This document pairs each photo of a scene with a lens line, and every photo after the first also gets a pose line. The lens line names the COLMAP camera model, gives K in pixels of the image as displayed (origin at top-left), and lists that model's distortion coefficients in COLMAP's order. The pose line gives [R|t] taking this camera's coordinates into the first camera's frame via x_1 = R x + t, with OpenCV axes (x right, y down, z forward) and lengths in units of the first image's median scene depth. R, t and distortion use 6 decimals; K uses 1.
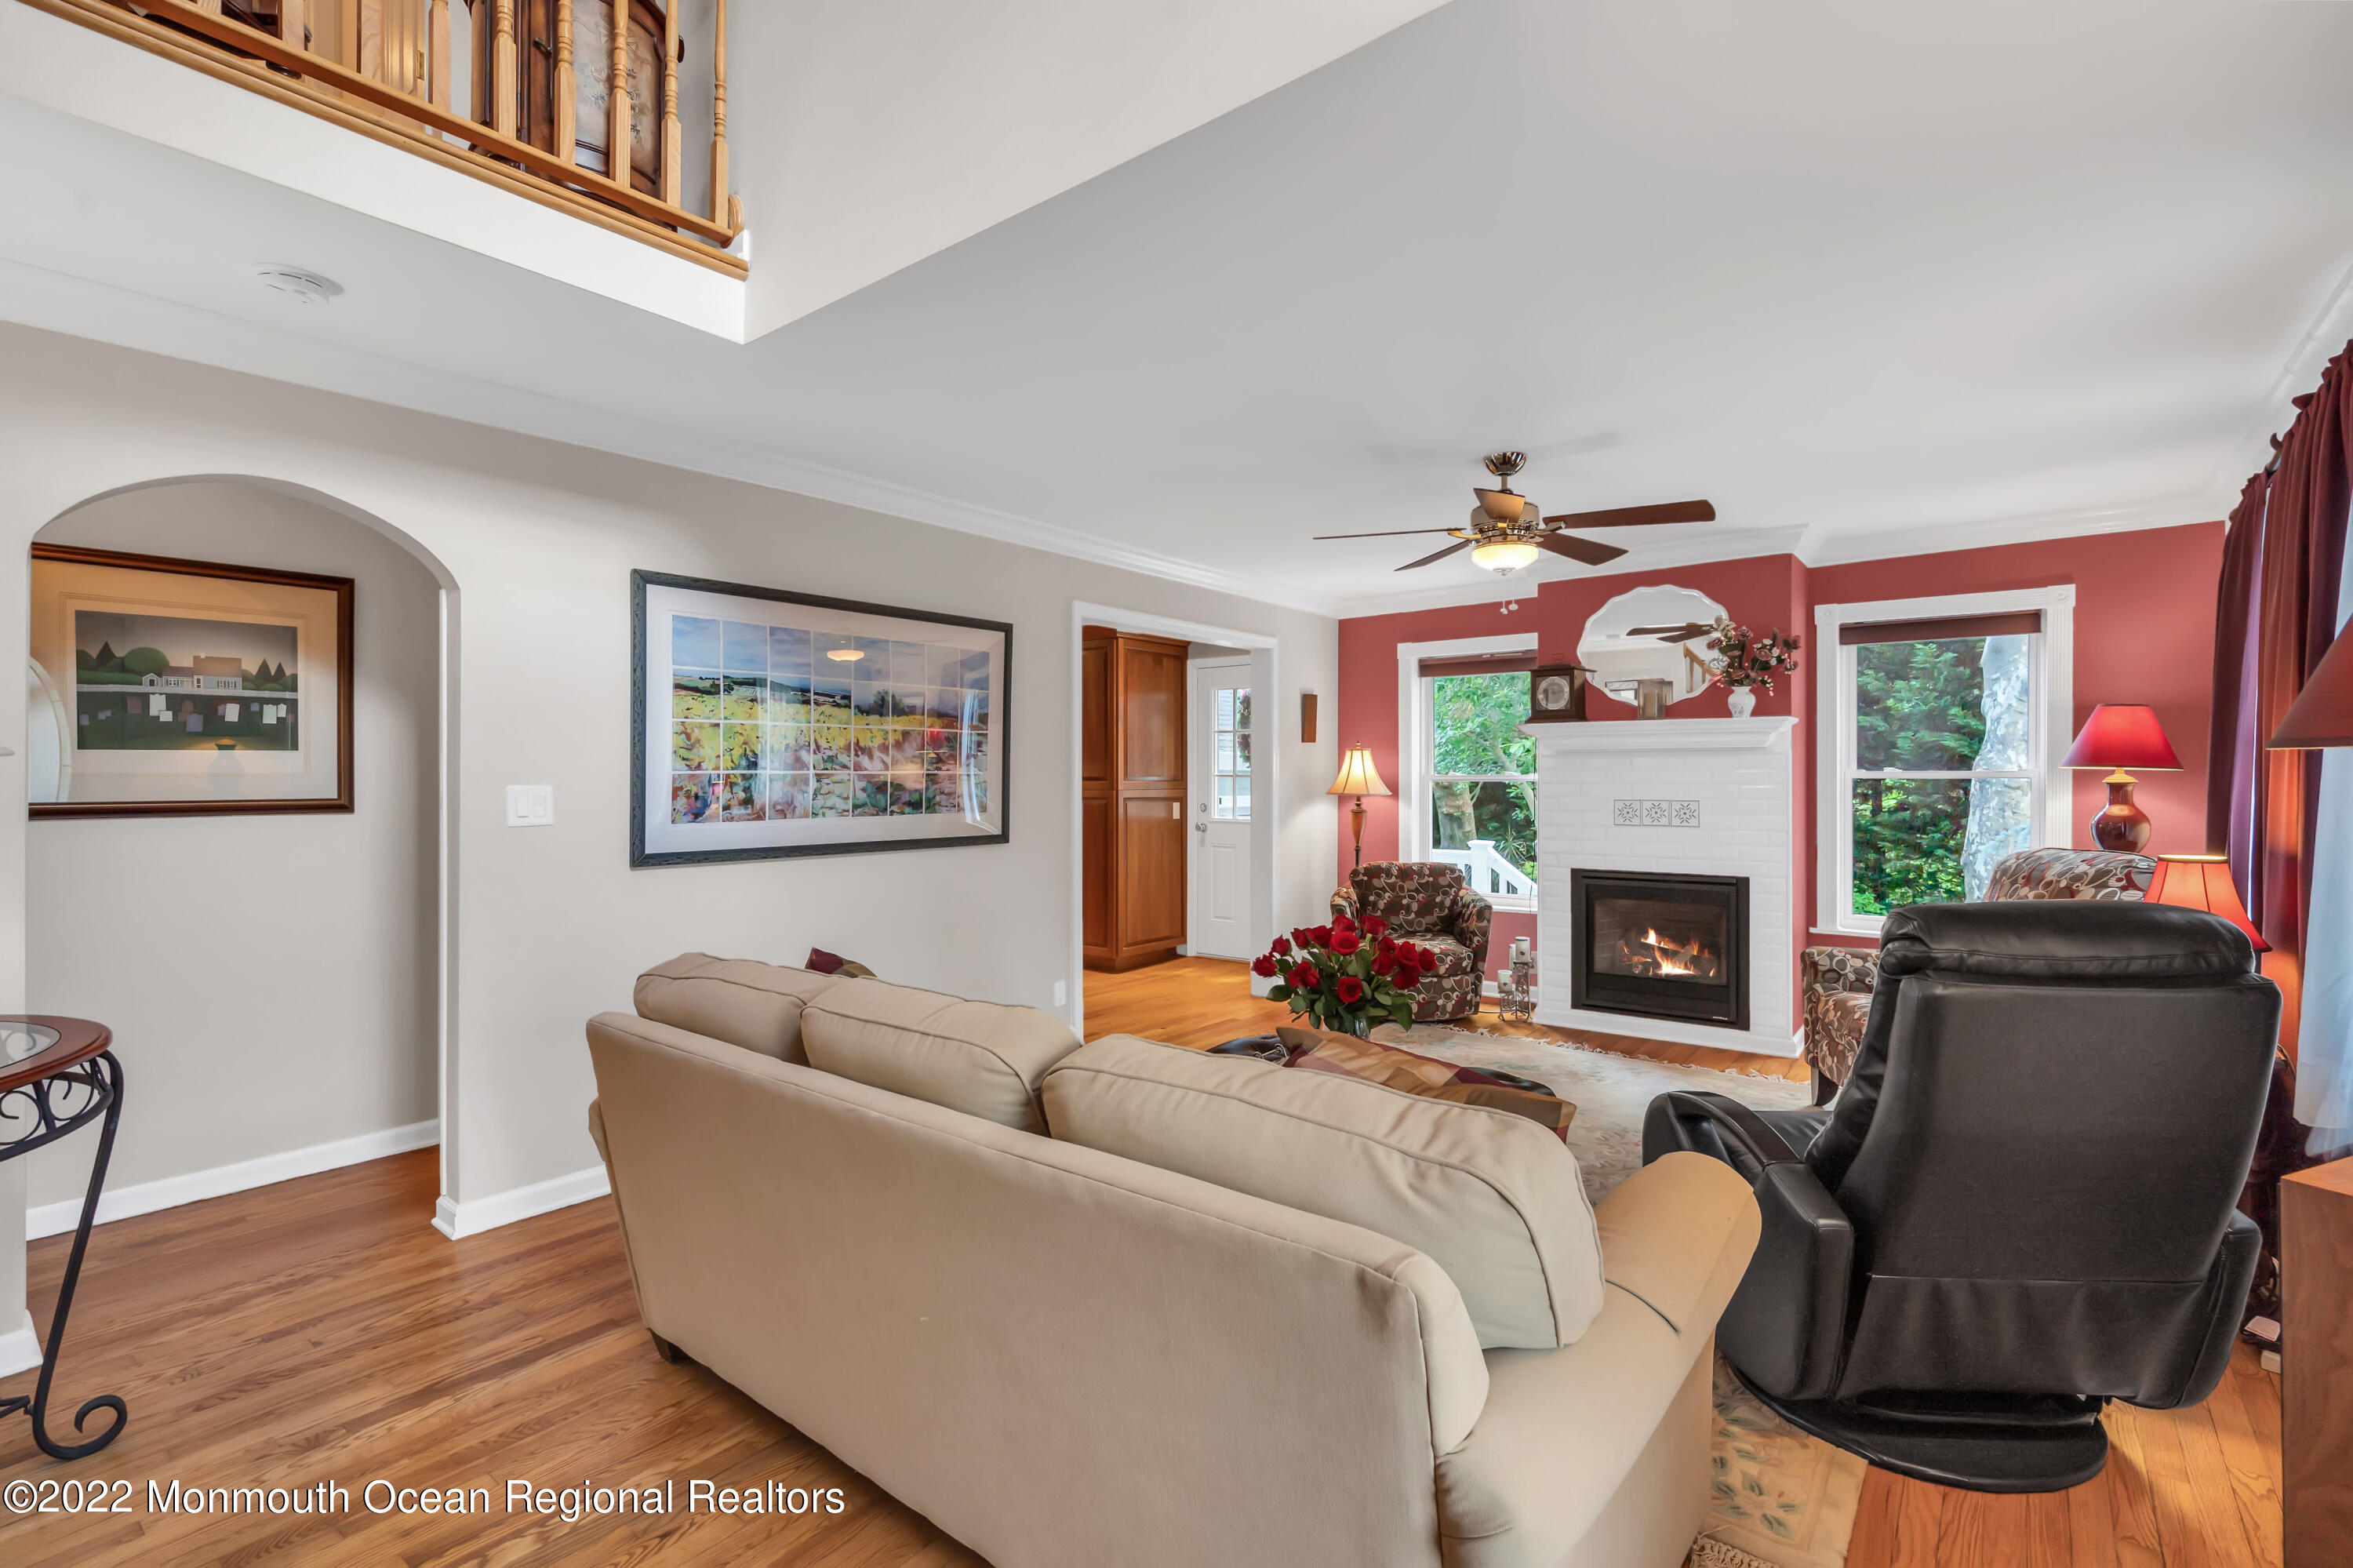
lens RADIAL K [[1080.2, 0, 1176.5], [0, 1080.2, 784.0], [0, 0, 1]] dist [0.001117, 0.000608]
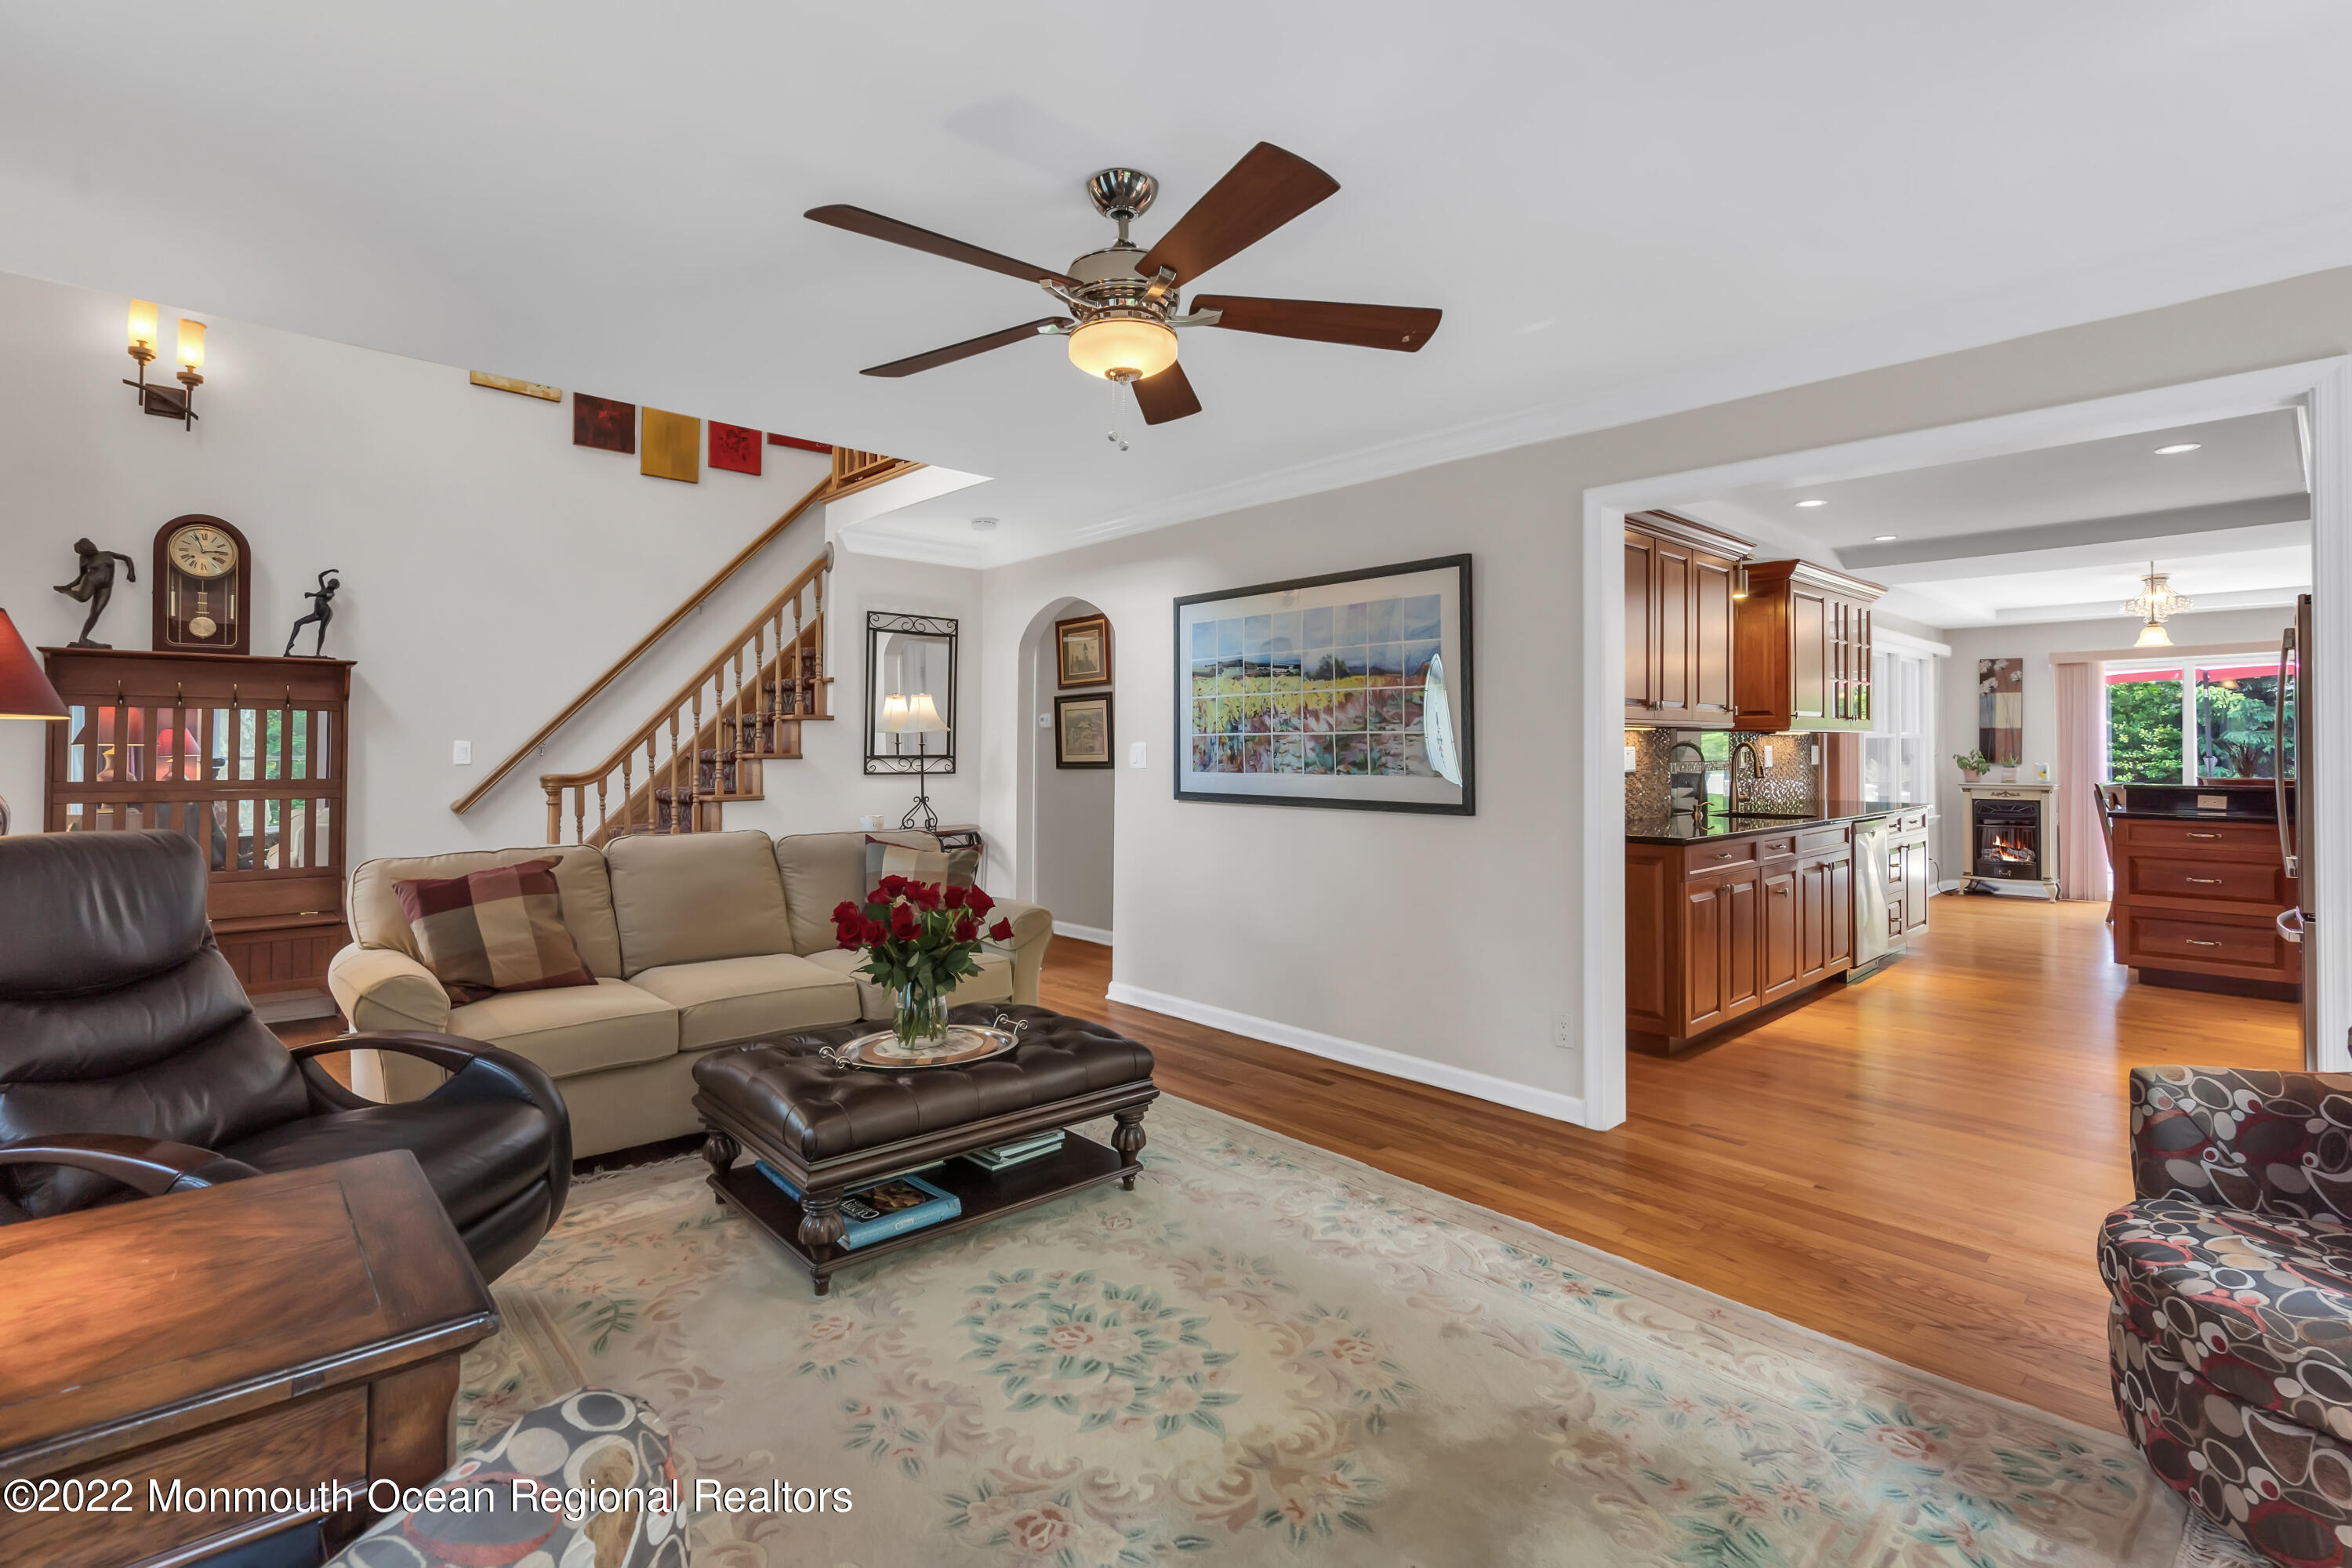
lens RADIAL K [[1079.7, 0, 1176.0], [0, 1079.7, 784.0], [0, 0, 1]] dist [0.001117, 0.000608]
pose [[-0.155415, 0.036352, -0.987180, 0.806790], [-0.006990, 0.999257, 0.037897, -0.000148], [0.987825, 0.012790, -0.155046, 1.033905]]
